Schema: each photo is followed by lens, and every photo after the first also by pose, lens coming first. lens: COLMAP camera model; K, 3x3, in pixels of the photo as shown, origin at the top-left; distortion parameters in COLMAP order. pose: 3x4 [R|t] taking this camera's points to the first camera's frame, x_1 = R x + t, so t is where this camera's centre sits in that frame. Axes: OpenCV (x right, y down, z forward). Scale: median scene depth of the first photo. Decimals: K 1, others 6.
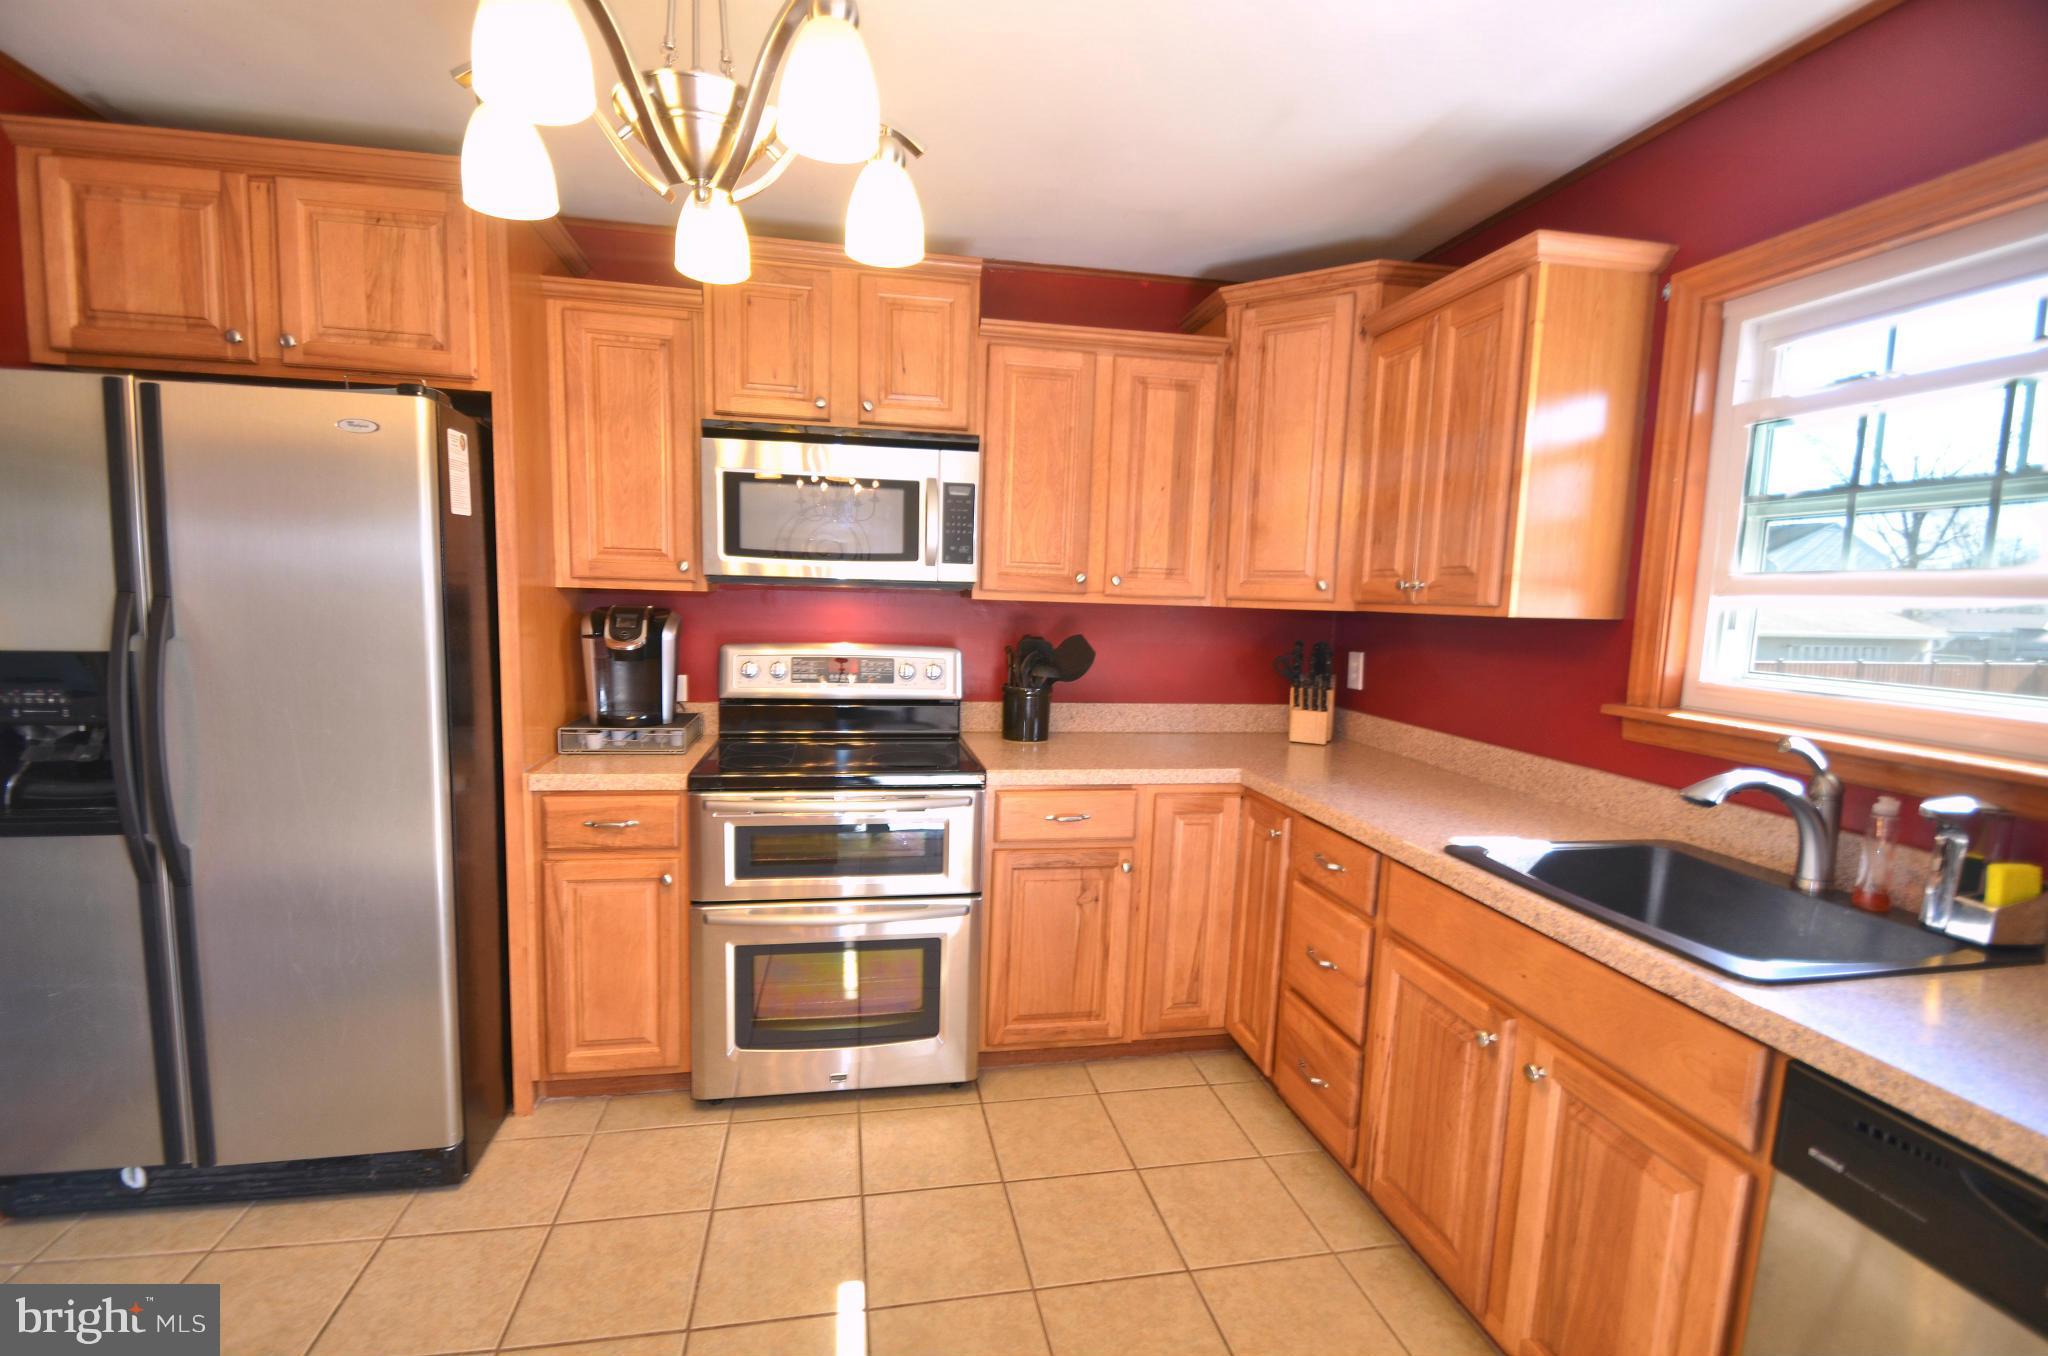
lens RADIAL K [[892.1, 0, 1004.1], [0, 892.1, 701.3], [0, 0, 1]] dist [0.016846, -0.018387]
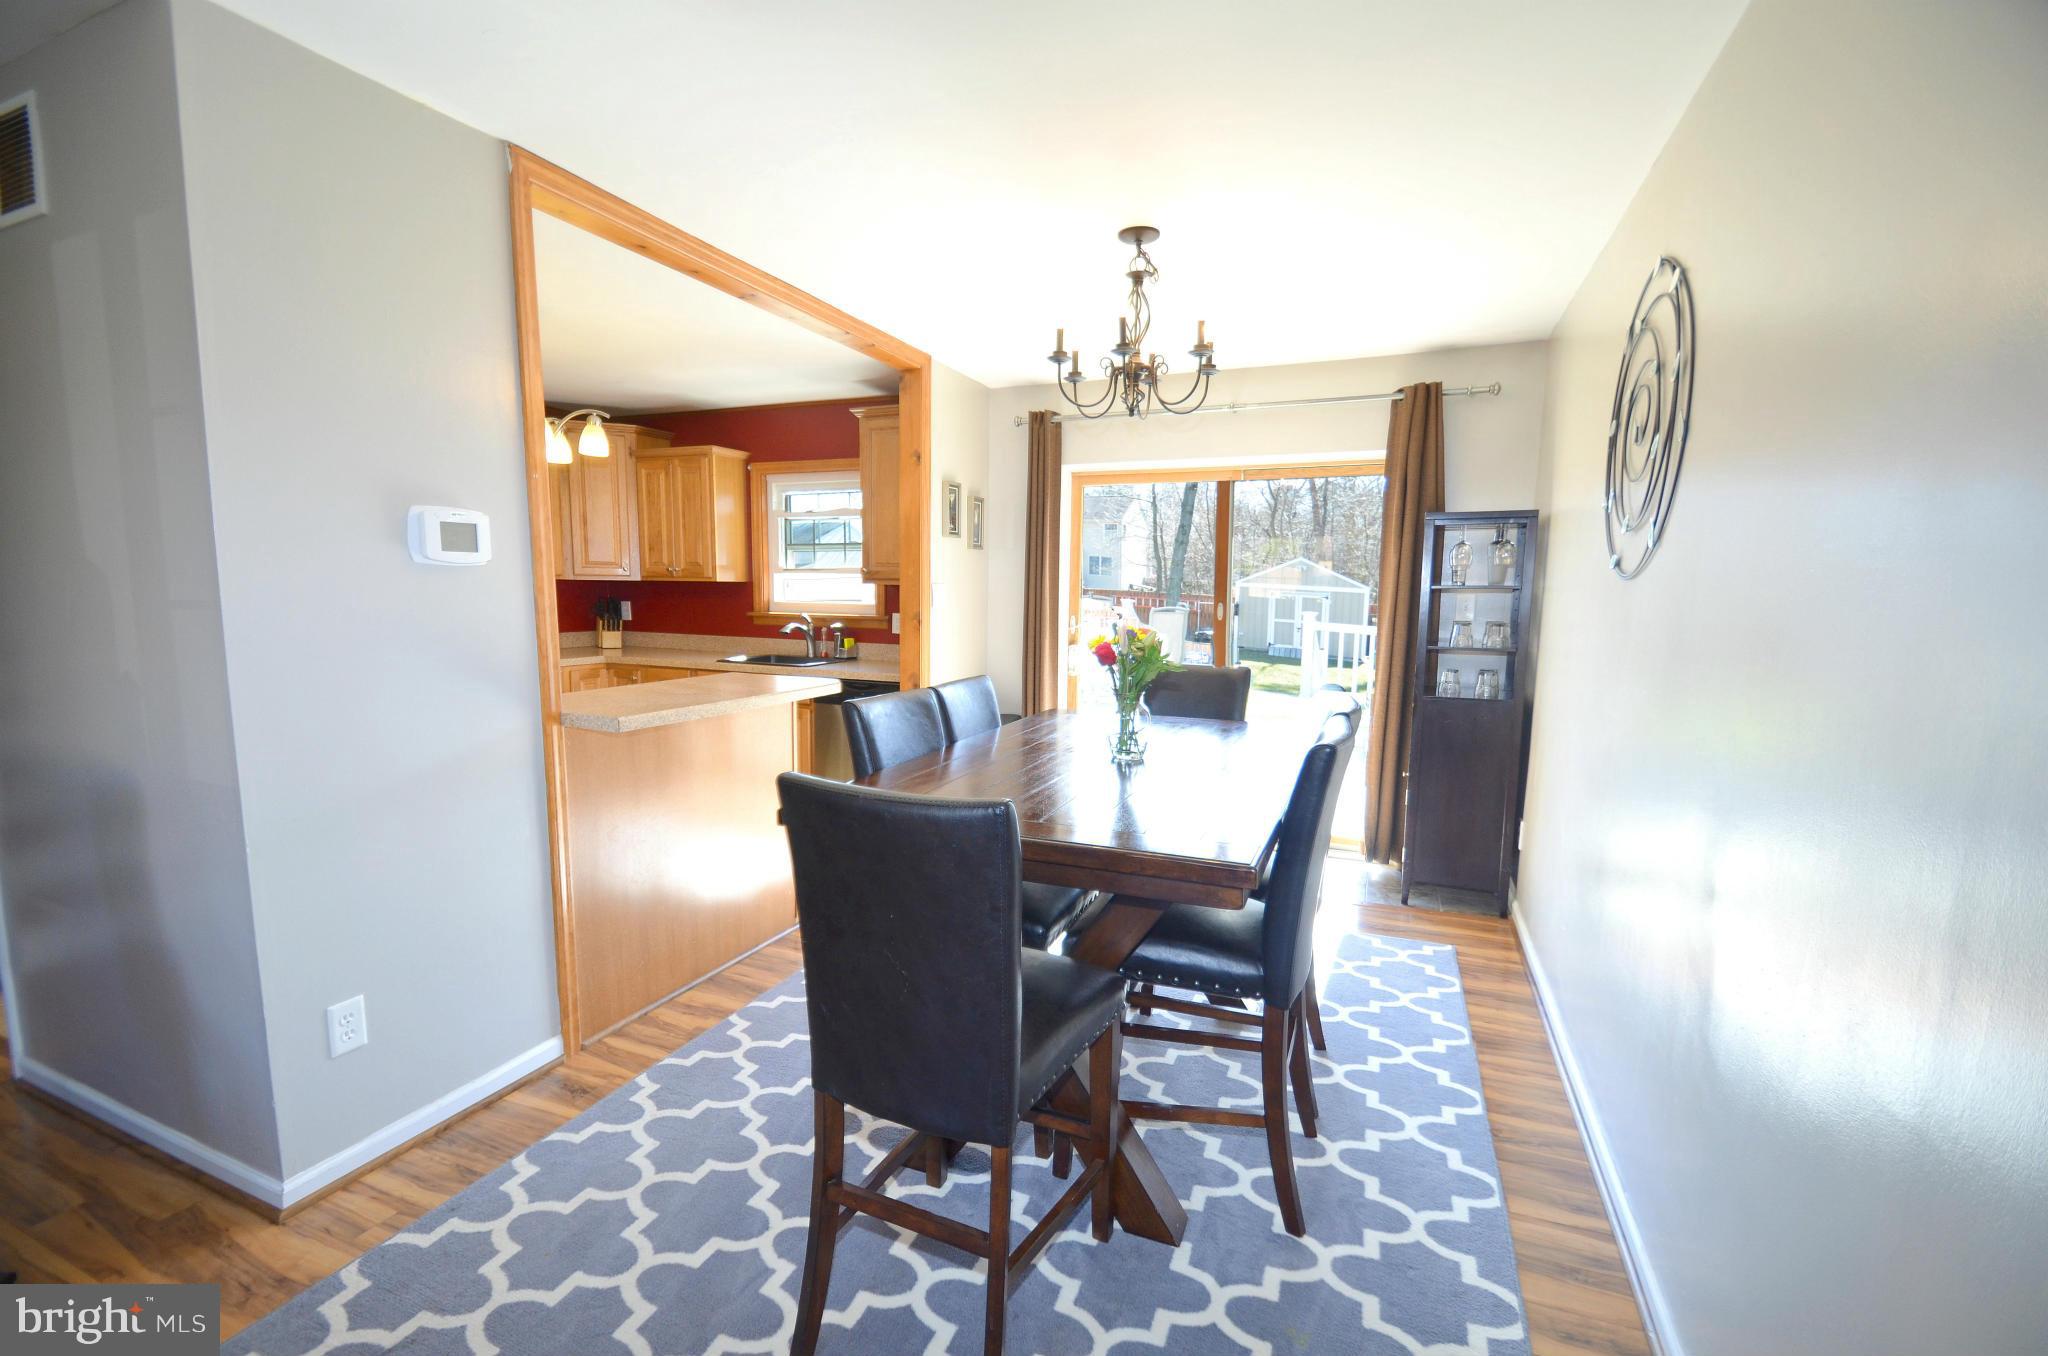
lens RADIAL K [[892.1, 0, 1004.1], [0, 892.1, 701.3], [0, 0, 1]] dist [0.016846, -0.018387]
pose [[0.554658, -0.126960, 0.822336, -0.996432], [0.101182, 0.991248, 0.084792, 0.101369], [-0.825904, 0.036175, 0.562649, -1.002012]]
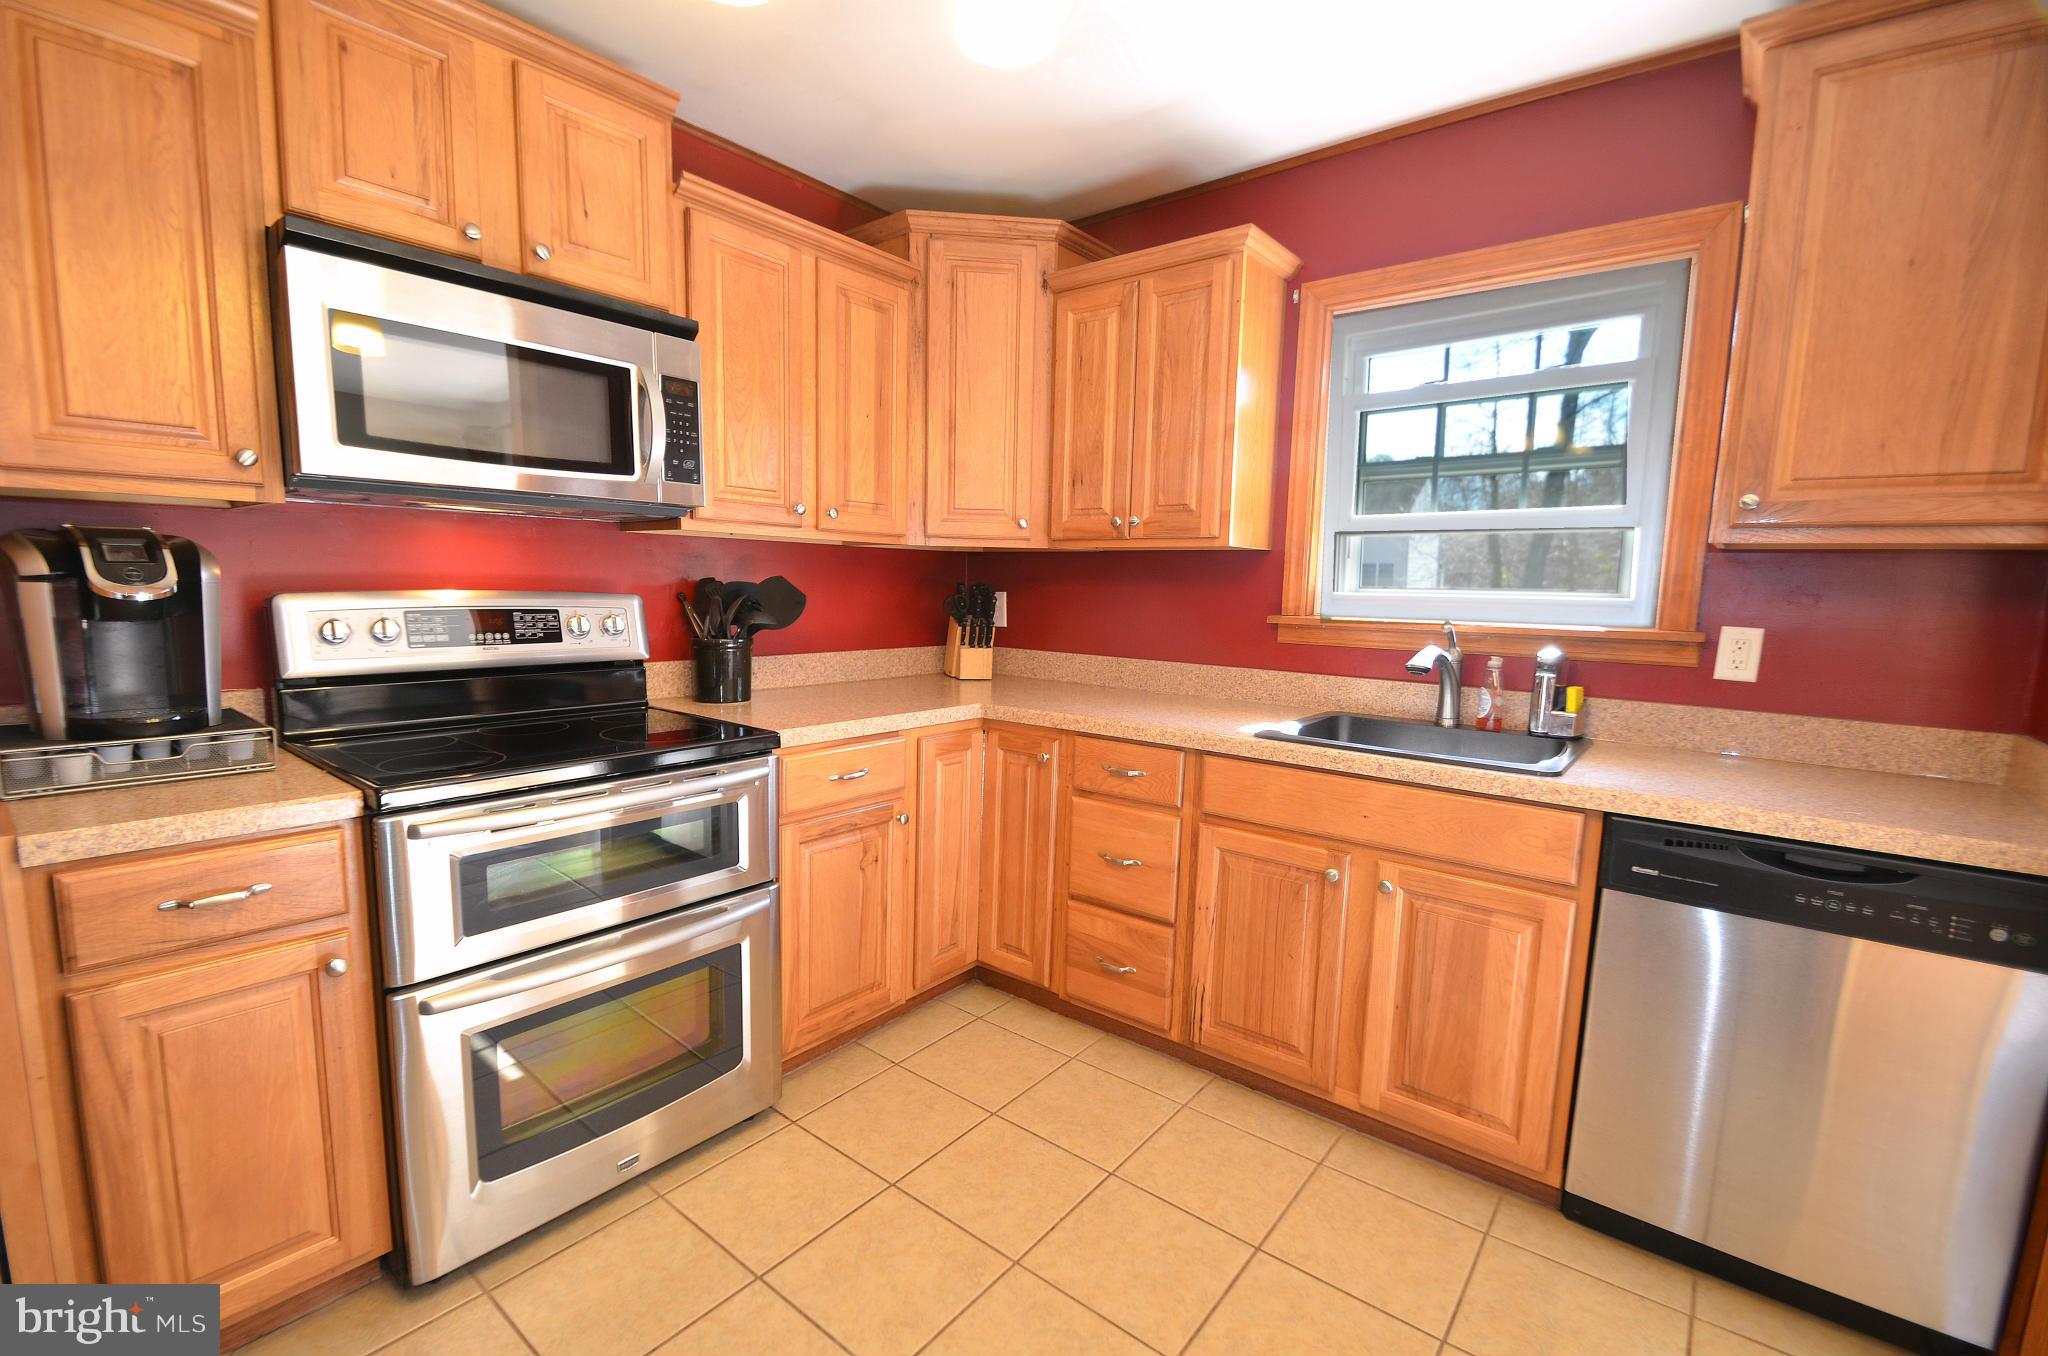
lens RADIAL K [[892.1, 0, 1004.1], [0, 892.1, 701.3], [0, 0, 1]] dist [0.016846, -0.018387]
pose [[0.760387, -0.098216, 0.642001, -0.375799], [0.078495, 0.995151, 0.059272, 0.015918], [-0.644709, 0.005324, 0.764410, 0.215706]]
